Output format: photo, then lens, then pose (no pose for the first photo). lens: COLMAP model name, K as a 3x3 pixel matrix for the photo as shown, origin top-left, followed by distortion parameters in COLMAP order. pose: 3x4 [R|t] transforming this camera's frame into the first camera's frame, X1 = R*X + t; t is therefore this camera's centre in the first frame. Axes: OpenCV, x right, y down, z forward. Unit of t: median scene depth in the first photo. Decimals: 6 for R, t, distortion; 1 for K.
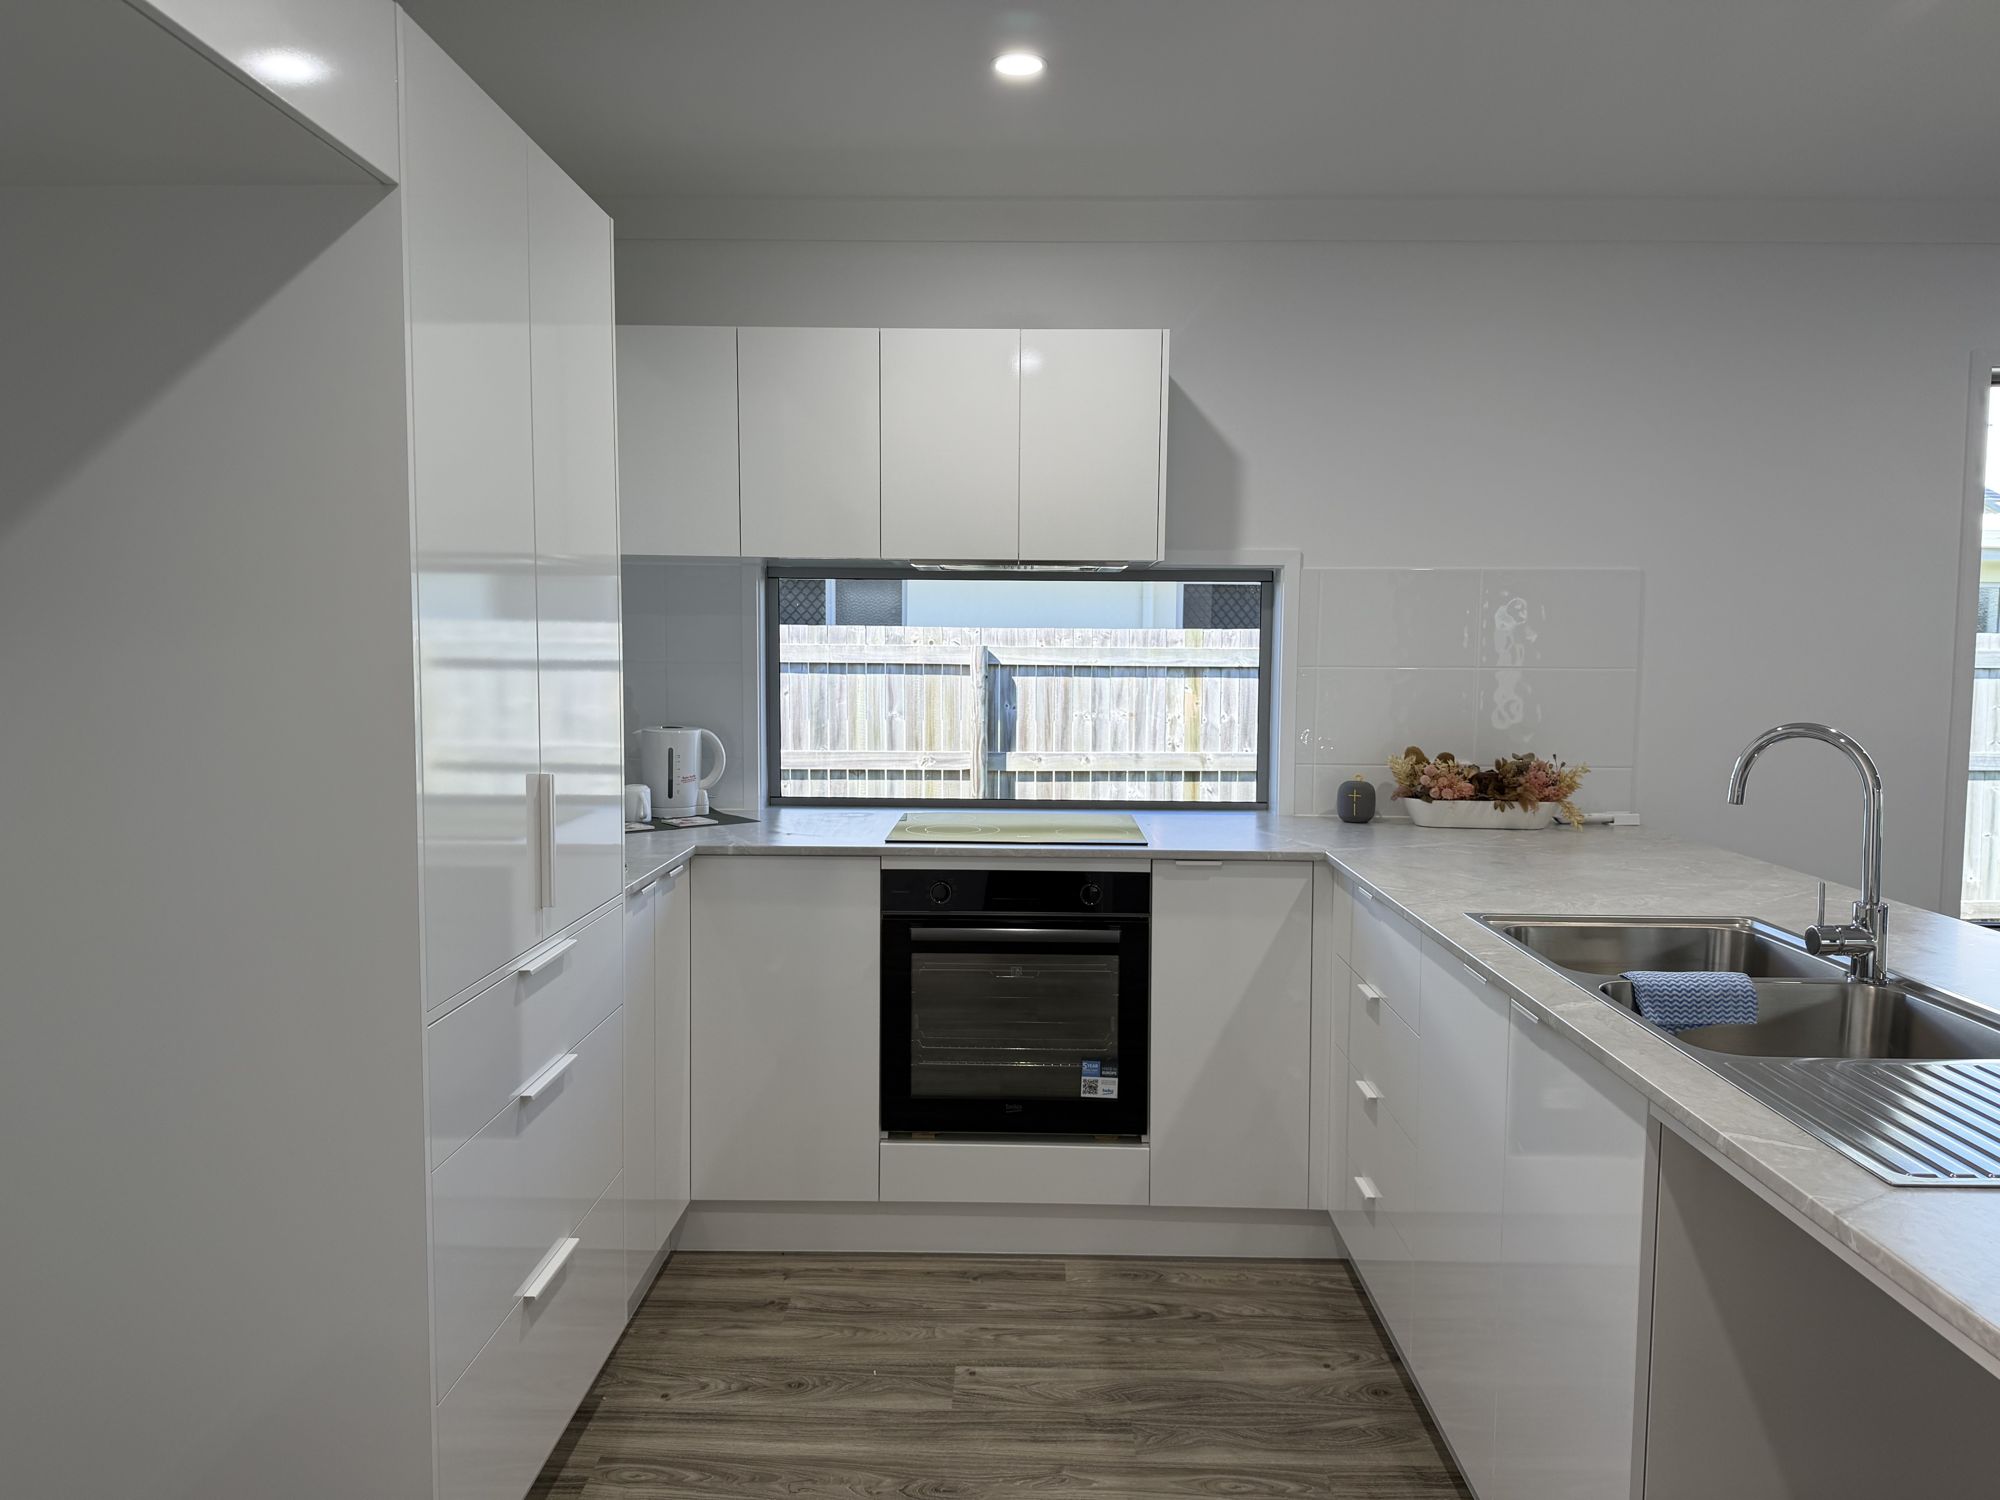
lens RADIAL K [[1405.2, 0, 997.7], [0, 1405.2, 752.8], [0, 0, 1]] dist [0.006489, 0.003882]
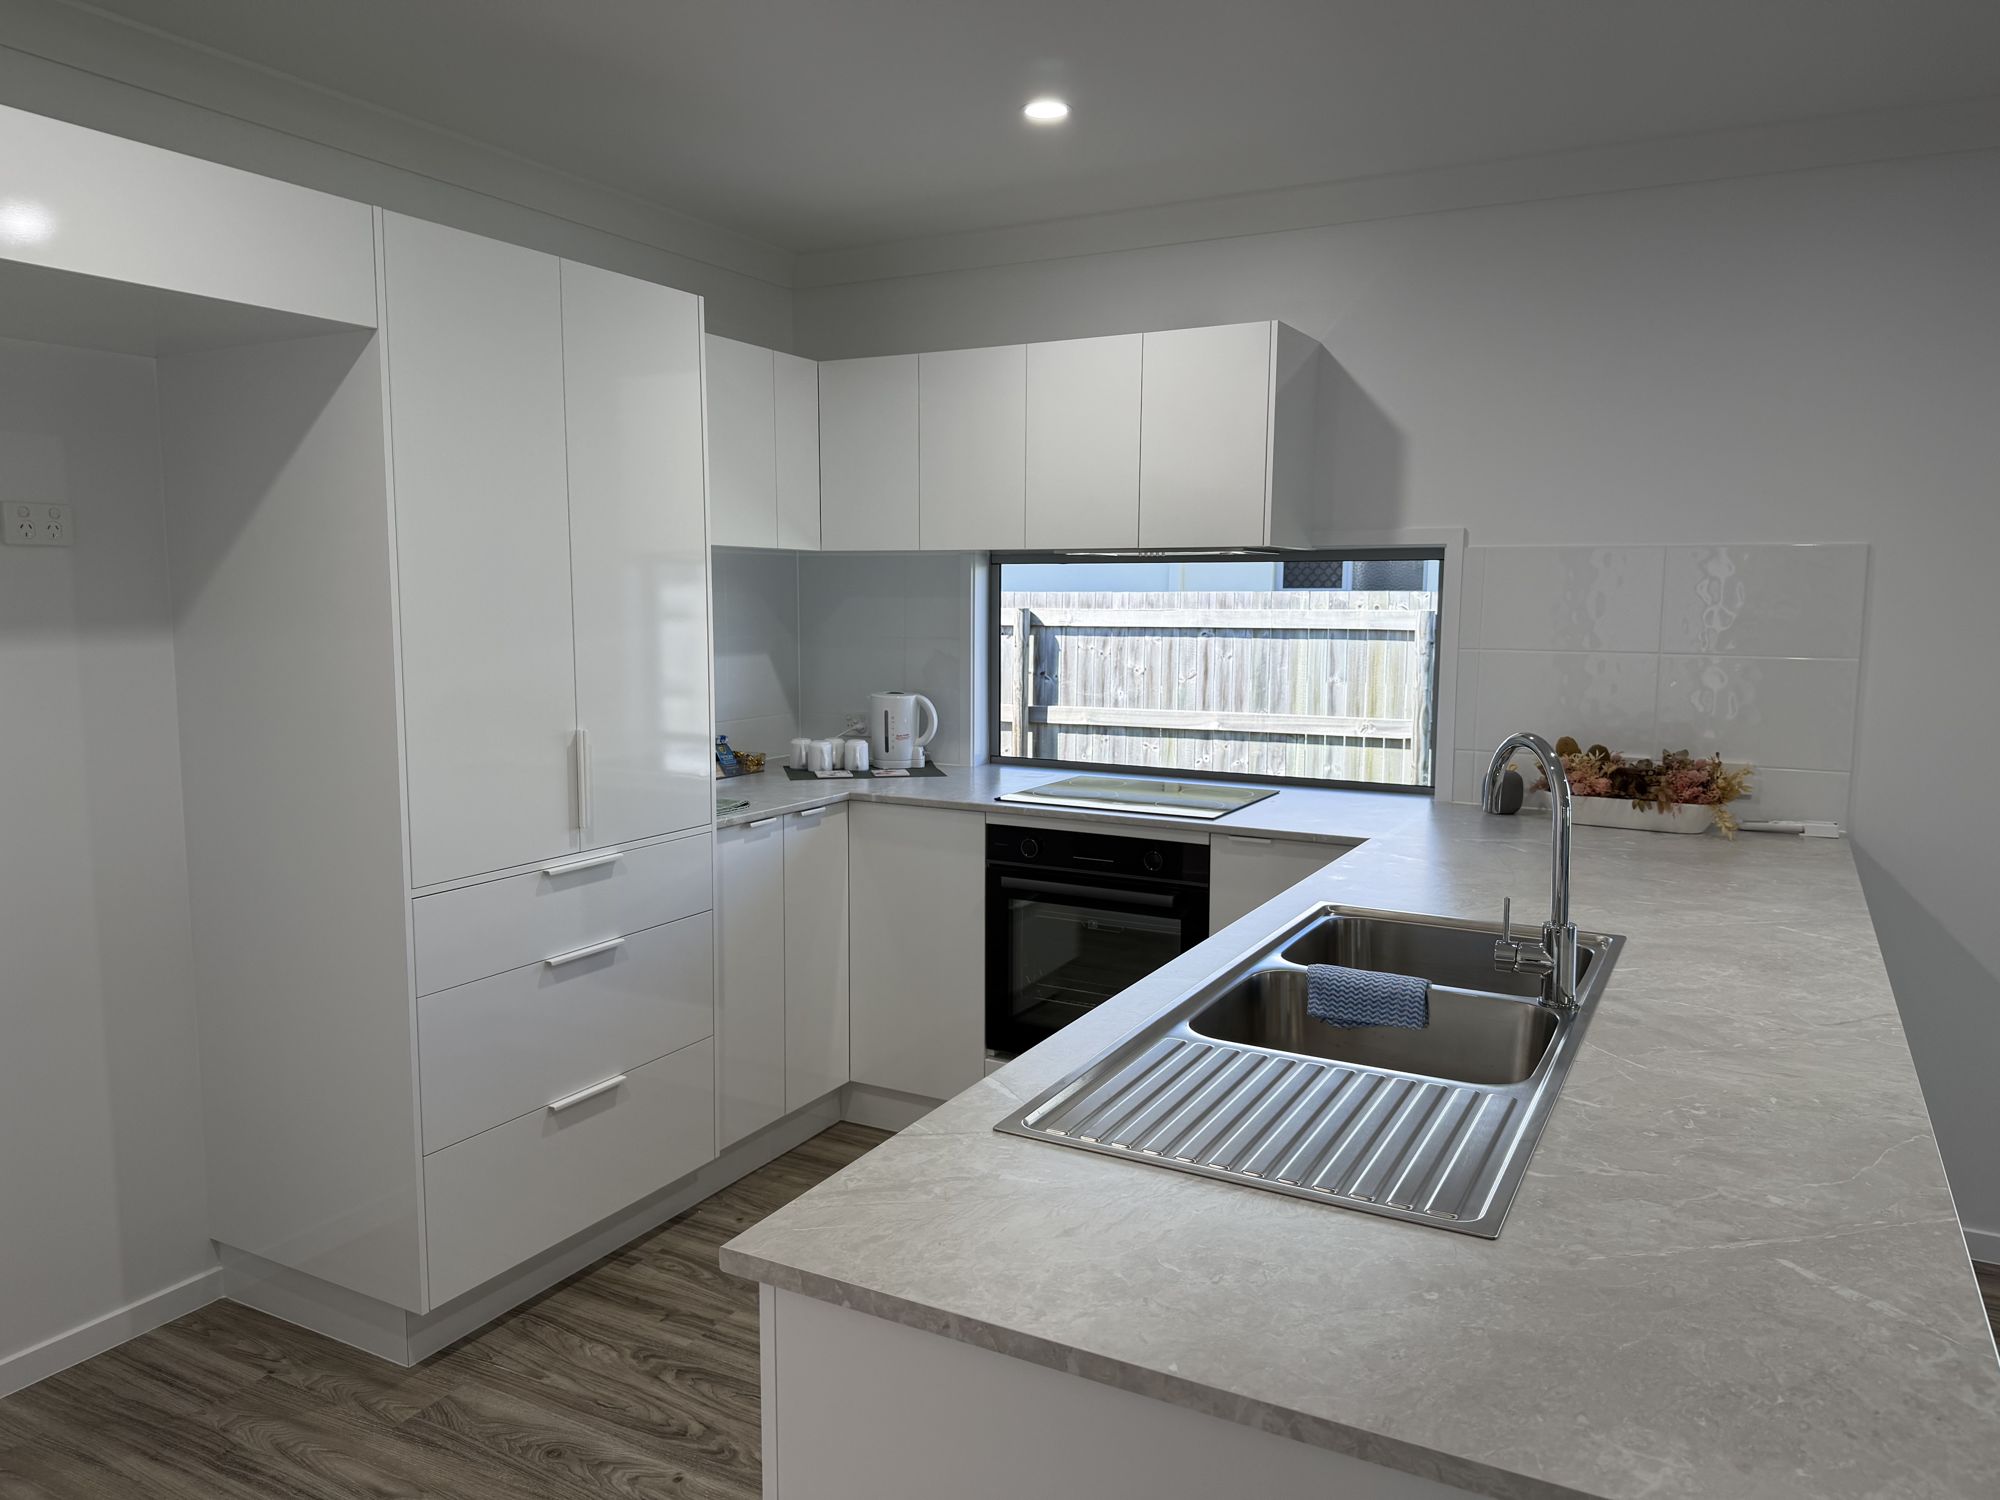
lens RADIAL K [[1405.2, 0, 982.6], [0, 1405.2, 755.2], [0, 0, 1]] dist [0.006489, 0.003882]
pose [[0.885259, 0.050282, -0.462372, 0.378886], [-0.034186, 0.998484, 0.043130, -0.018922], [0.463840, -0.022374, 0.885636, -0.012089]]
